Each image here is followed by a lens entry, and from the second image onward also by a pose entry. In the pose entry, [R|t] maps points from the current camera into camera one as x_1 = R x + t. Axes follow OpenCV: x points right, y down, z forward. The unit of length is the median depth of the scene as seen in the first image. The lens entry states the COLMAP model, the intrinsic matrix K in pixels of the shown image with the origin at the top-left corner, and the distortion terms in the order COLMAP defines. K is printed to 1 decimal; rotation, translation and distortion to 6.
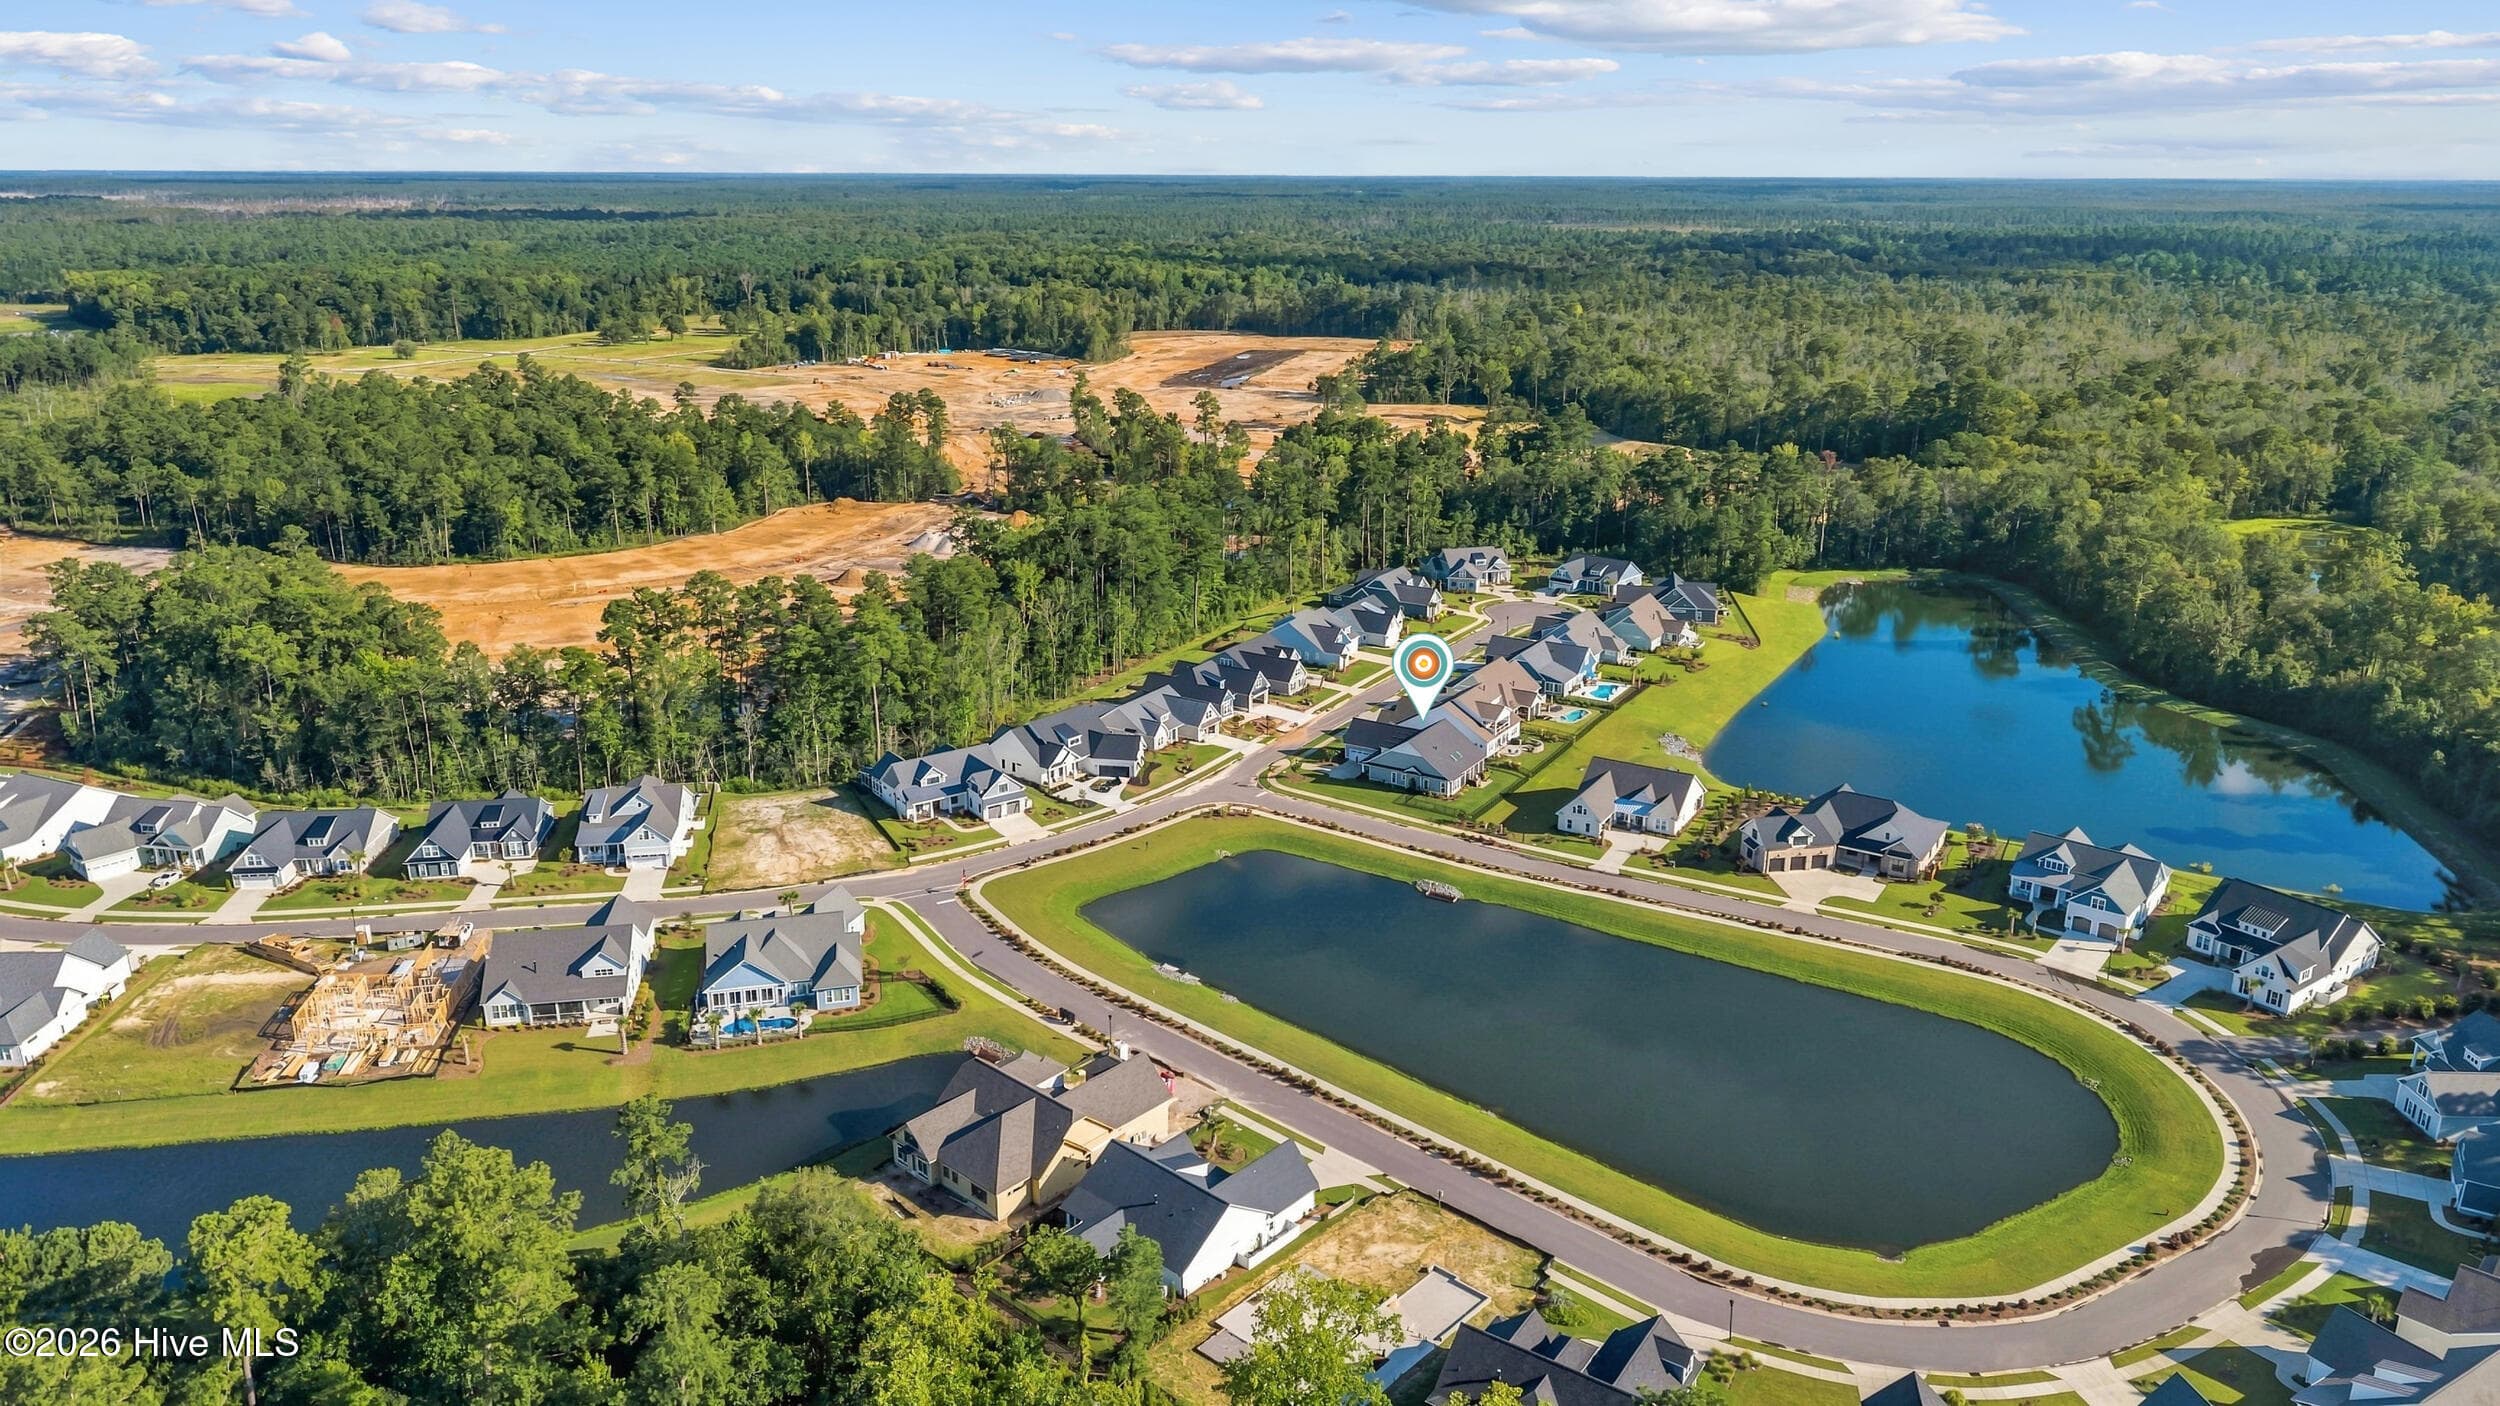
lens RADIAL K [[1654.6, 0, 1263.7], [0, 1654.6, 698.1], [0, 0, 1]] dist [0.055012, -0.067550]
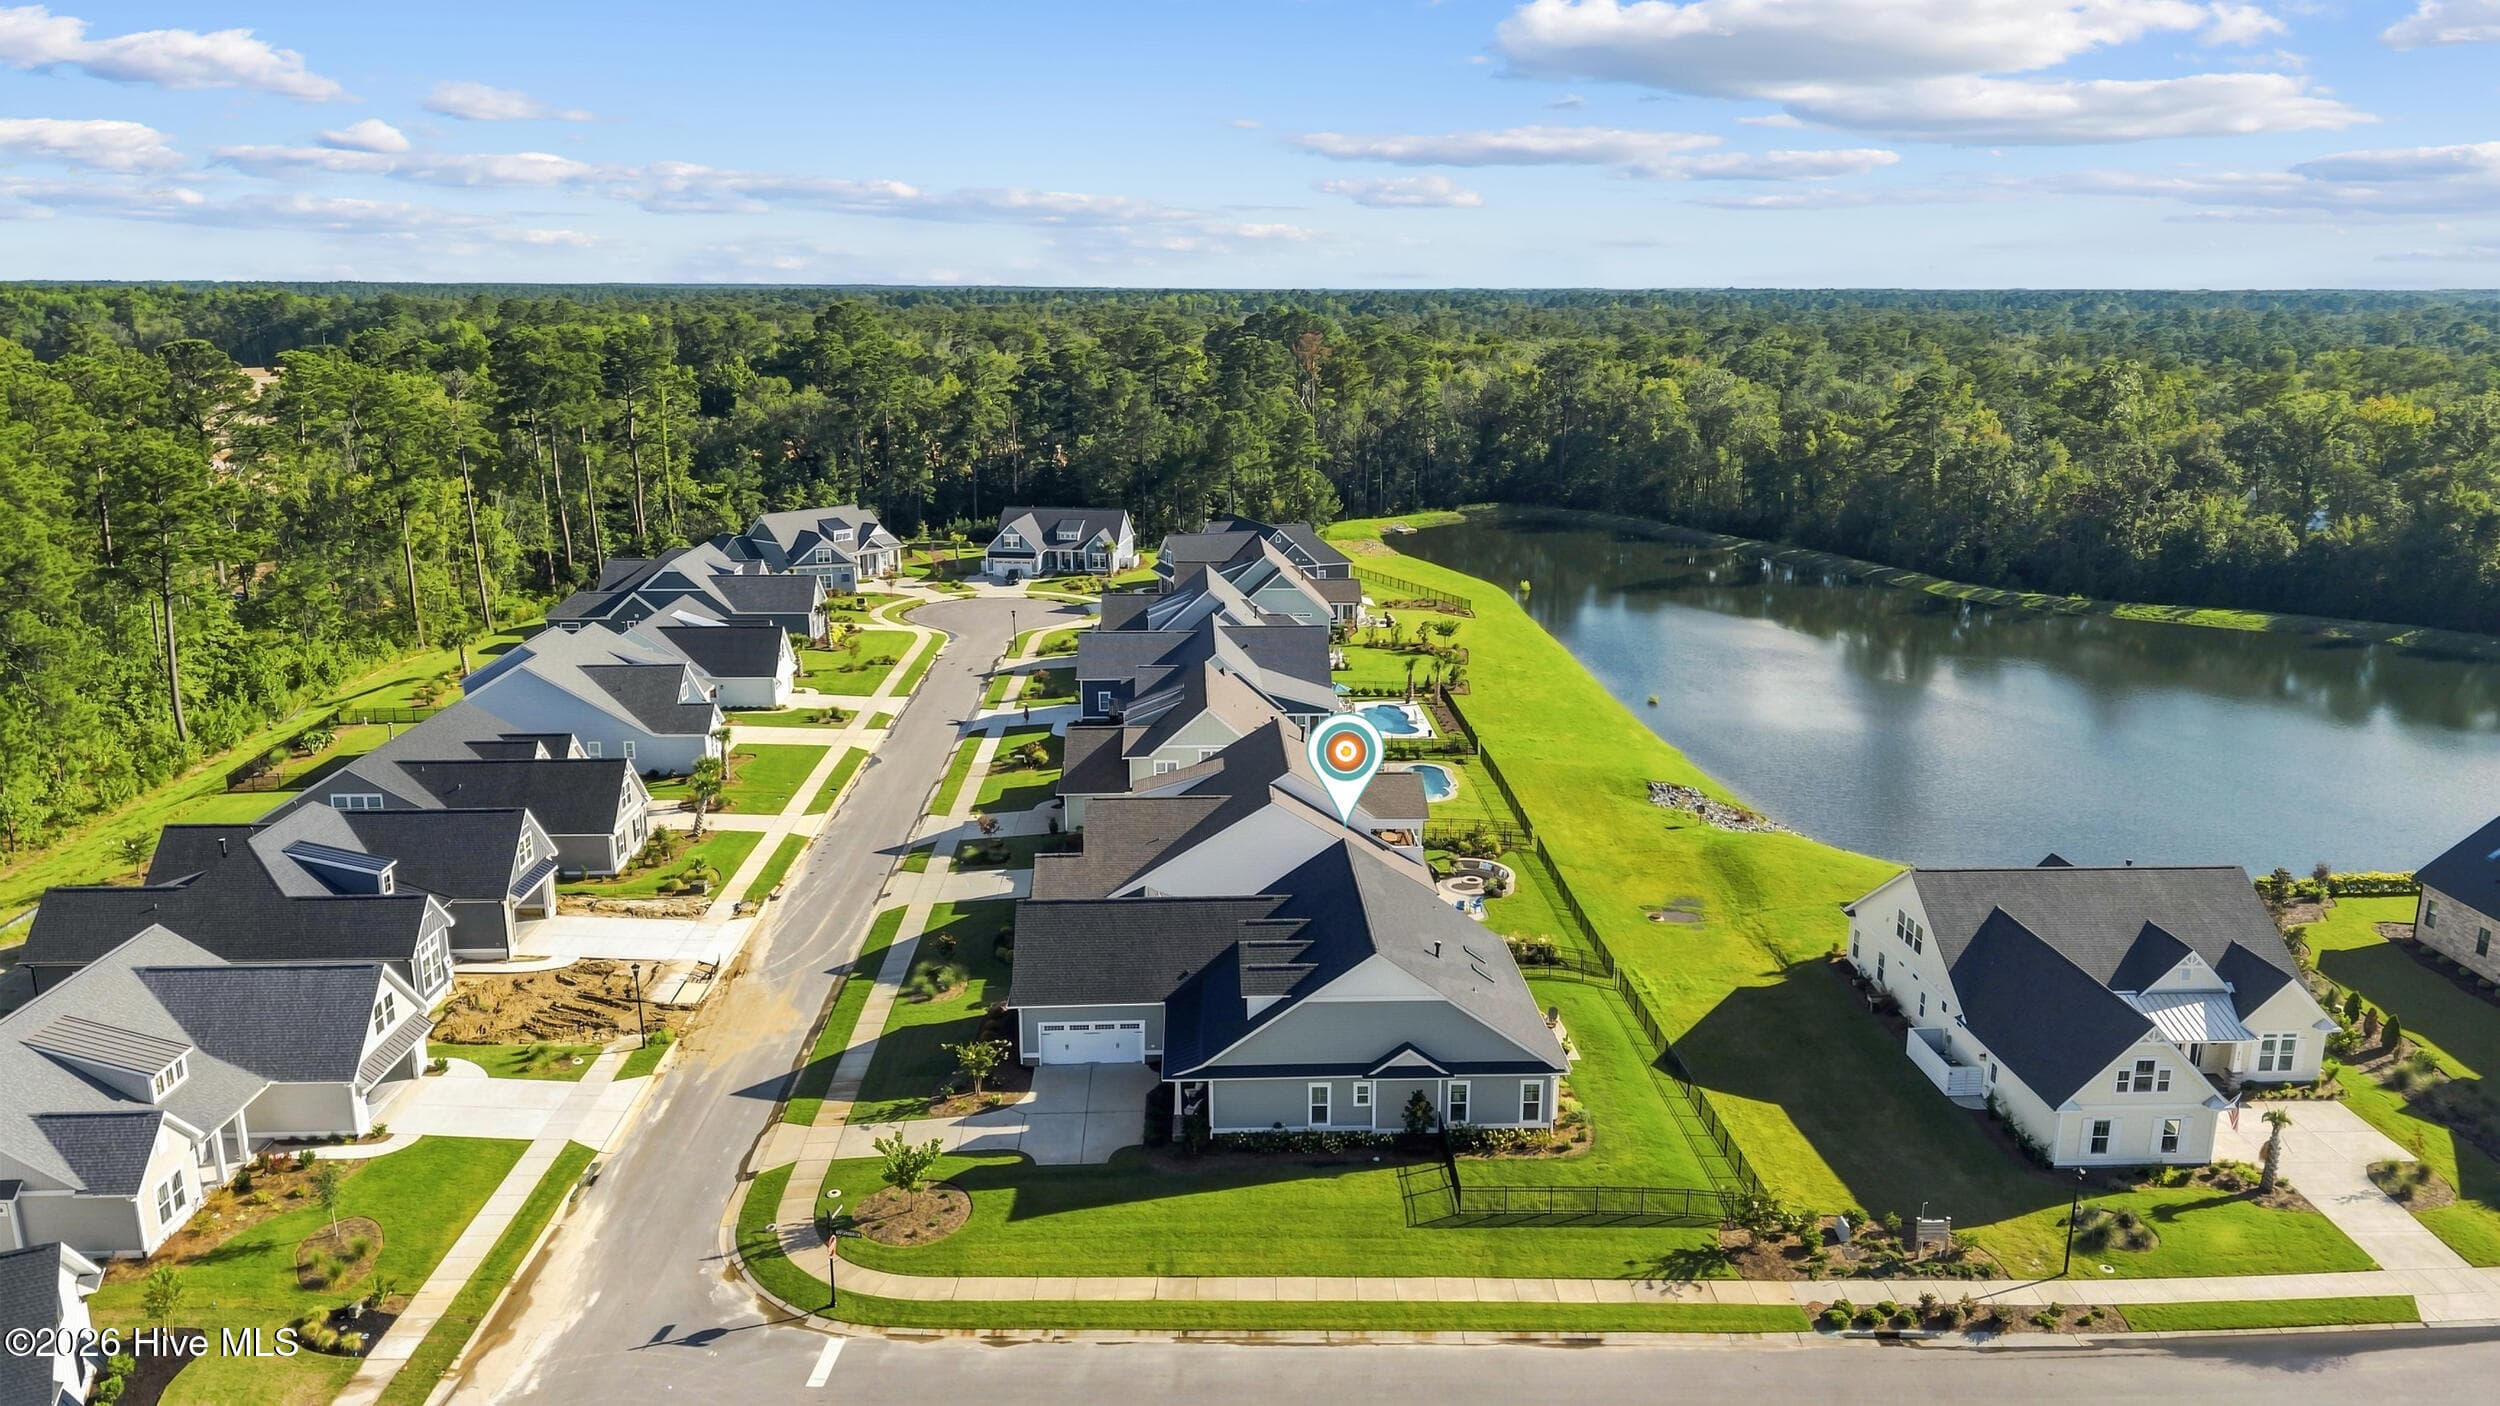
lens RADIAL K [[1654.6, 0, 1263.7], [0, 1654.6, 698.1], [0, 0, 1]] dist [0.055012, -0.067550]
pose [[0.829626, -0.133624, 0.542093, -0.048446], [0.167332, 0.985814, -0.013087, -0.009756], [-0.532654, 0.101566, 0.840217, 0.665807]]
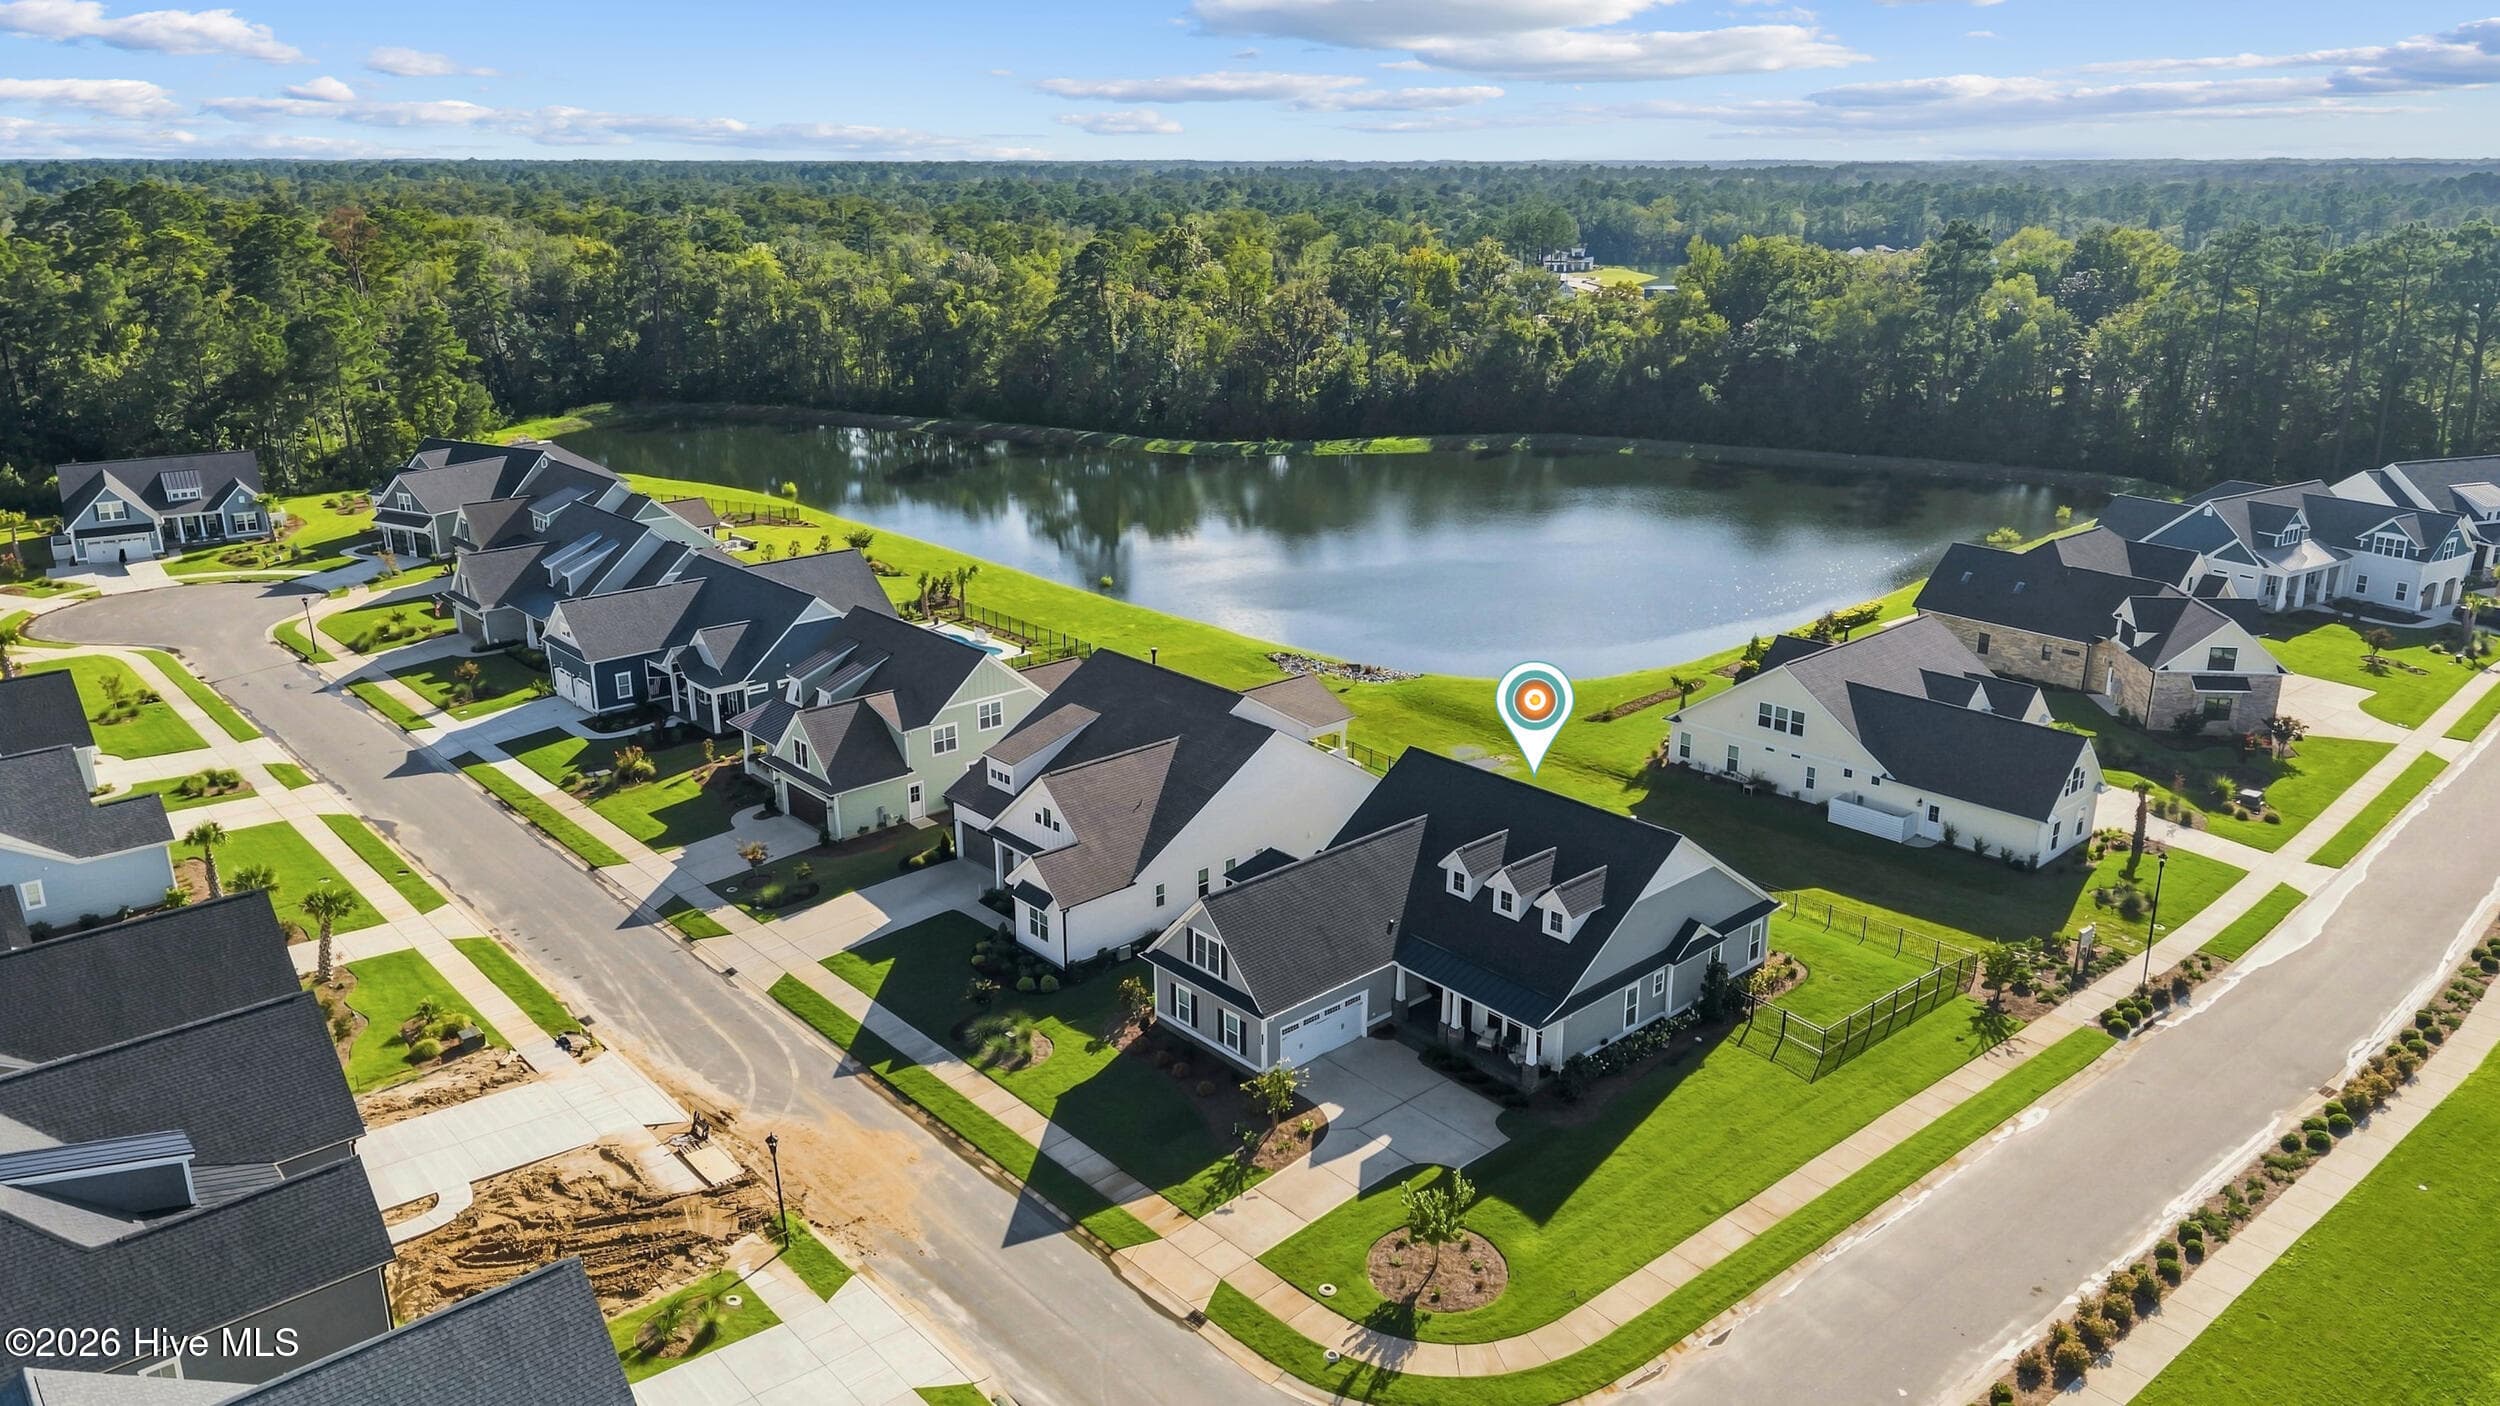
lens RADIAL K [[1706.0, 0, 1250.0], [0, 1706.0, 703.0], [0, 0, 1]] dist [0.017432, -0.001352]
pose [[0.279468, -0.291652, 0.914788, -0.129117], [0.288534, 0.934223, 0.209702, -0.052748], [-0.915776, 0.205342, 0.345237, 0.810273]]
